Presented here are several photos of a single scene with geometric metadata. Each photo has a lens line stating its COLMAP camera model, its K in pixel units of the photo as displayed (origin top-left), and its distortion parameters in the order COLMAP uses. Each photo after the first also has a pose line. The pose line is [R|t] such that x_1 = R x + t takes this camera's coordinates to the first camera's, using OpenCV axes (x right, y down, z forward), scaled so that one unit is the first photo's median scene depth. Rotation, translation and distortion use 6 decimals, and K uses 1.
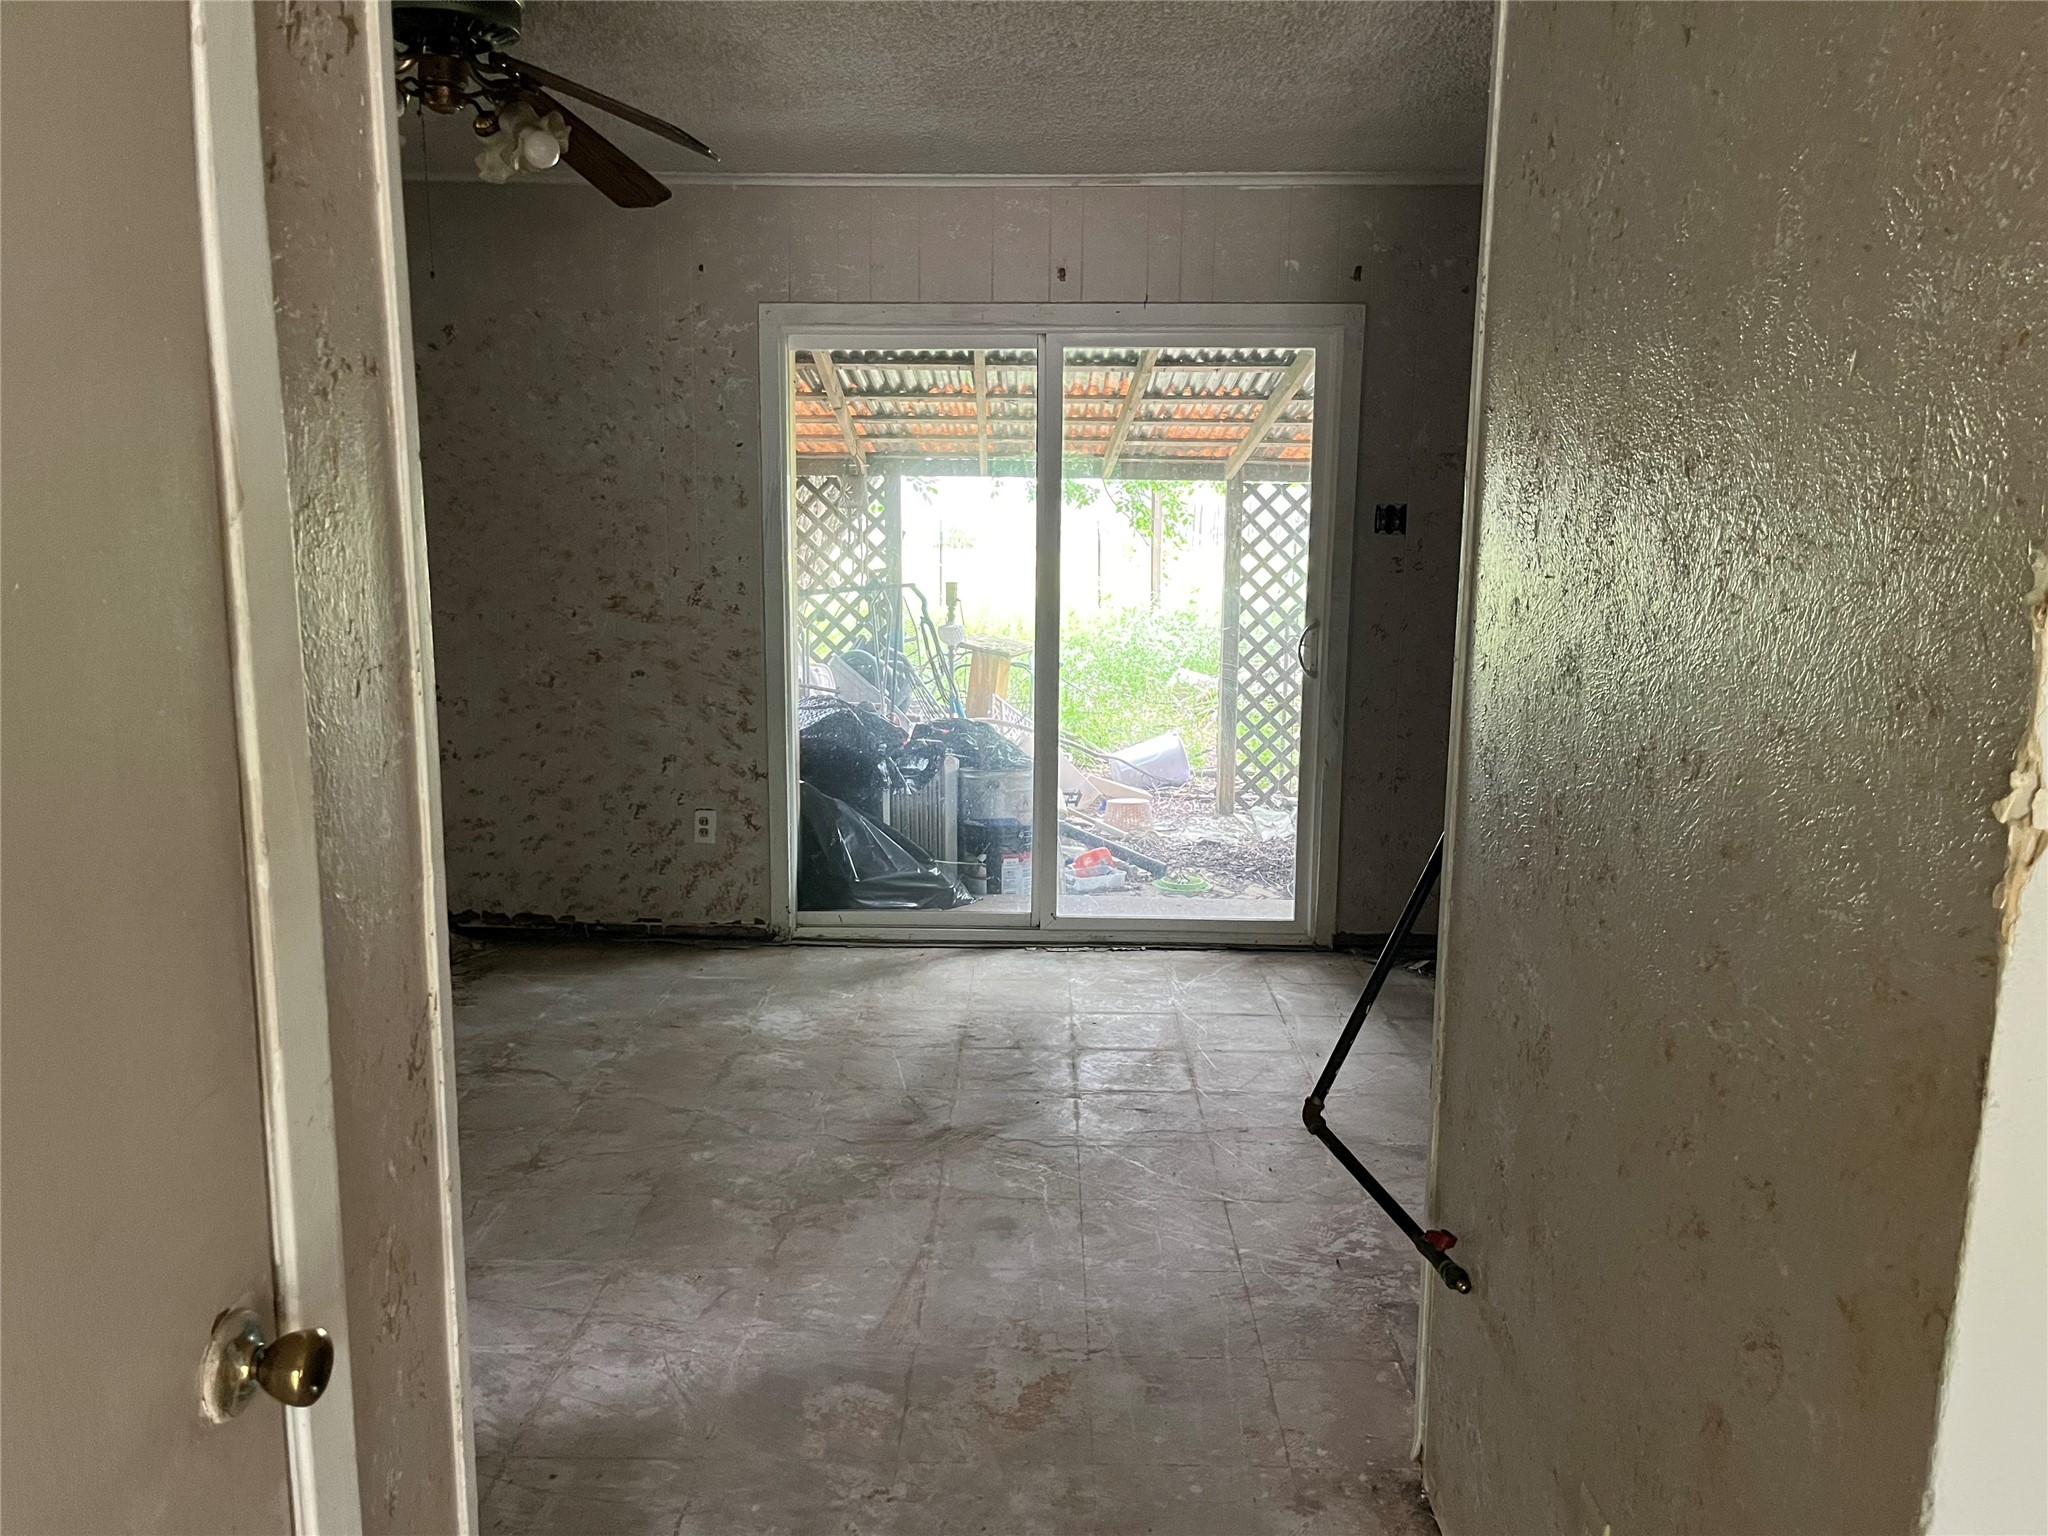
lens RADIAL K [[1530.8, 0, 1020.2], [0, 1530.8, 771.1], [0, 0, 1]] dist [0.001053, -0.008397]
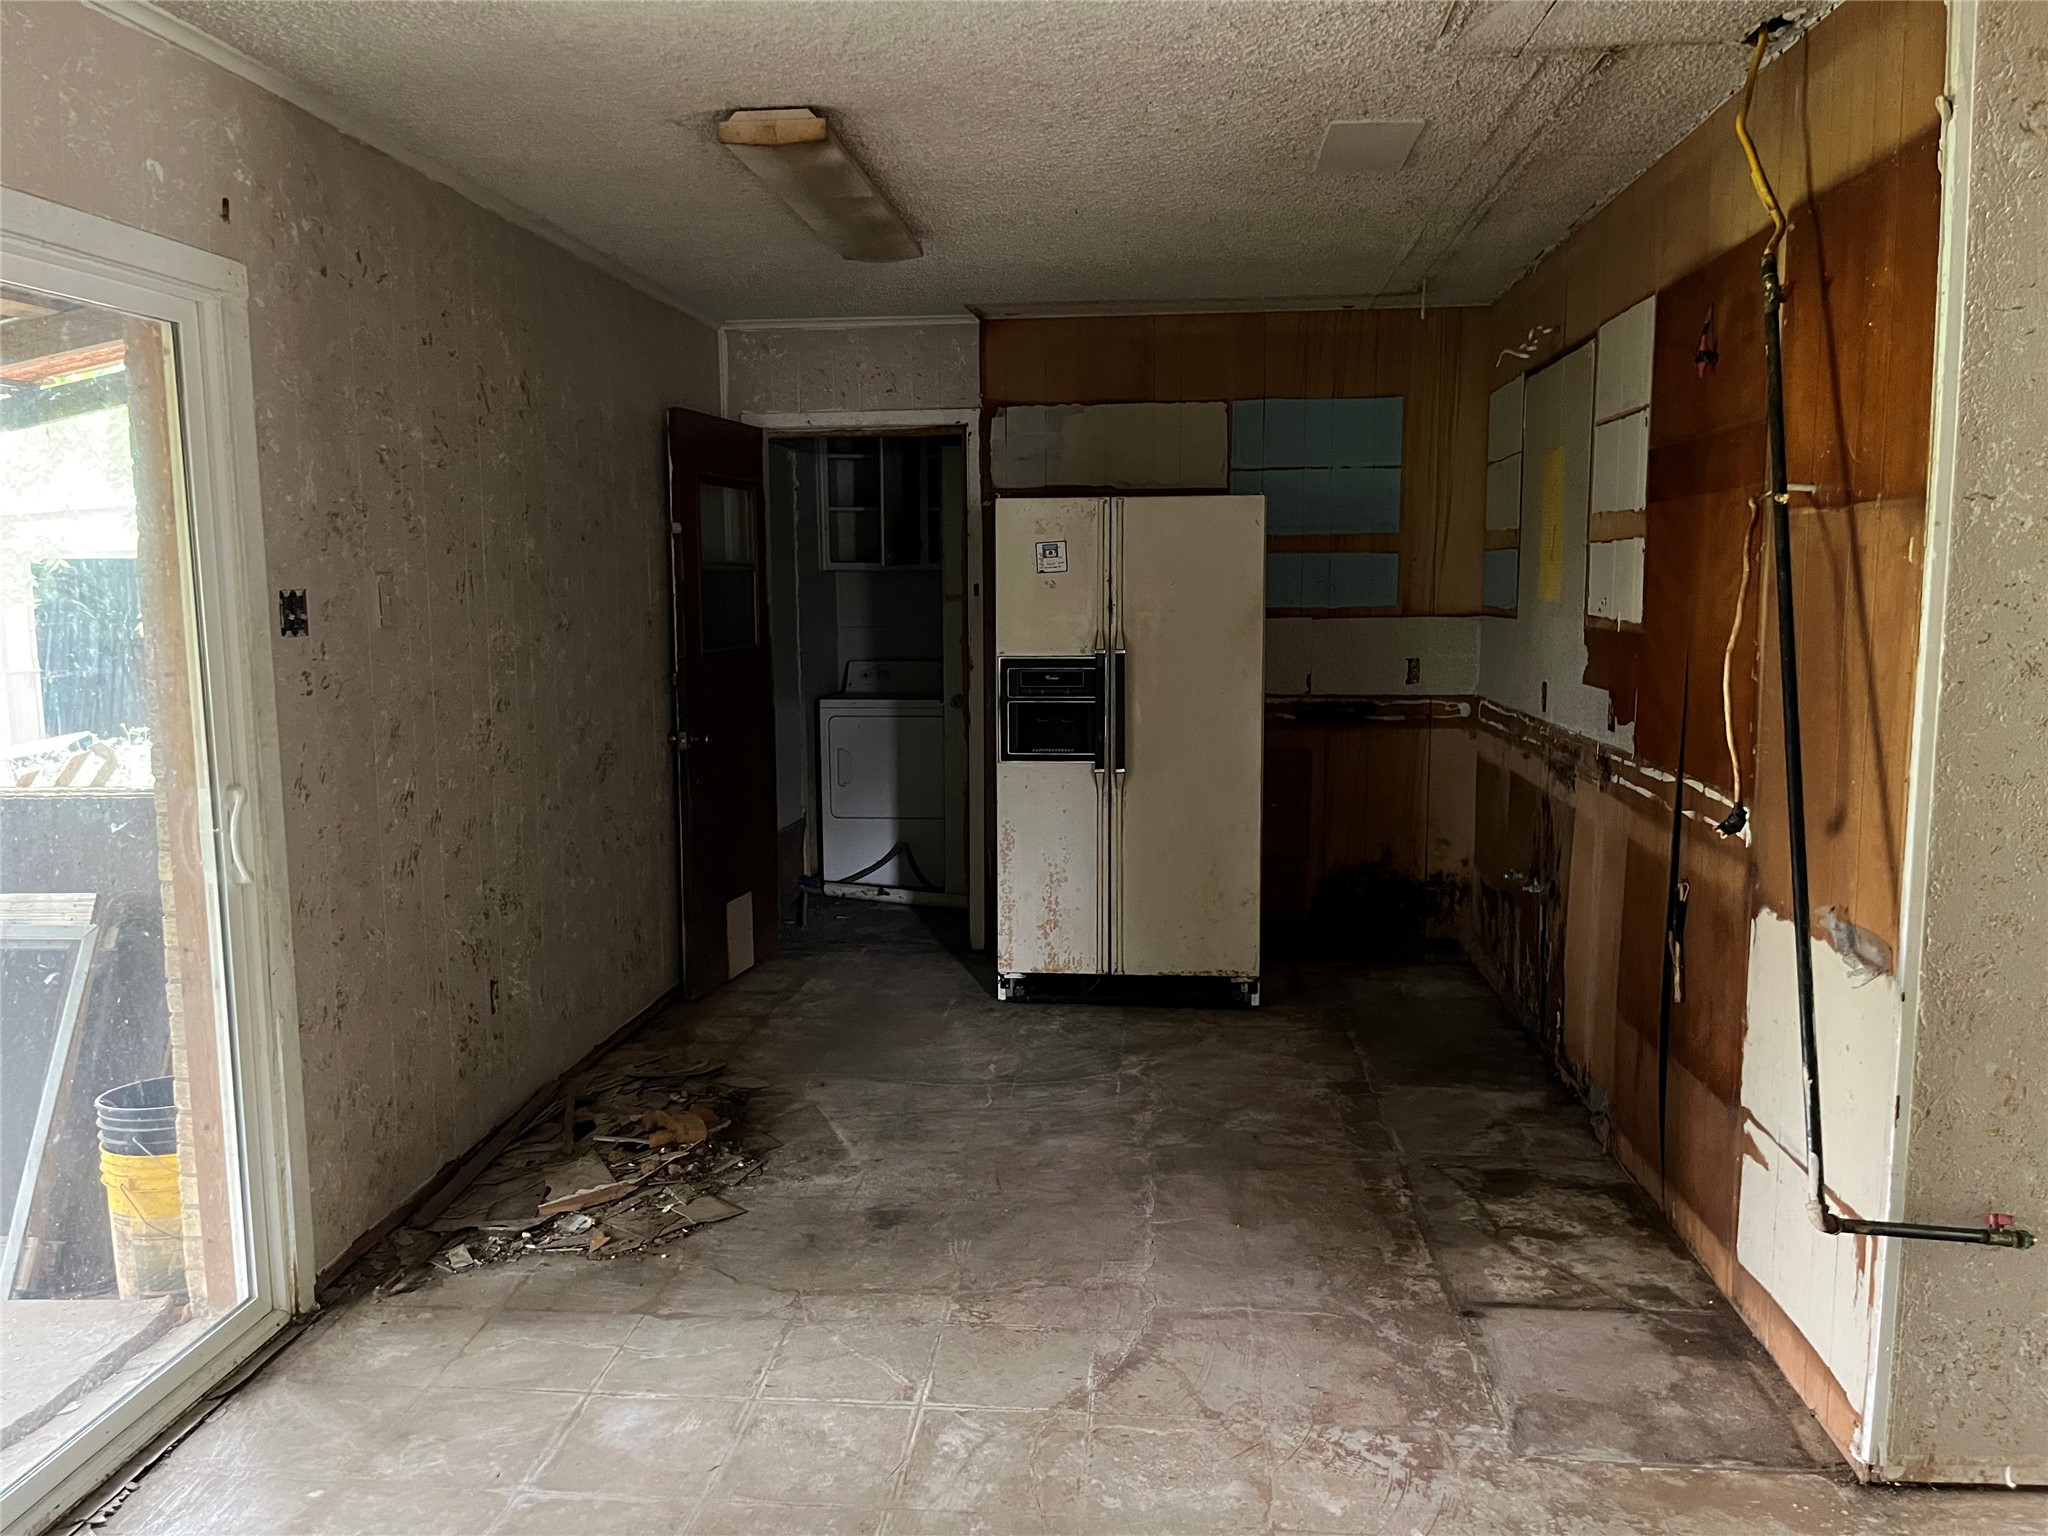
lens RADIAL K [[1530.8, 0, 1024.0], [0, 1530.8, 763.1], [0, 0, 1]] dist [0.001053, -0.008397]
pose [[0.093045, -0.133991, 0.986605, -0.368981], [0.187865, 0.975467, 0.114761, -0.122136], [-0.977778, 0.174671, 0.115934, 0.654682]]
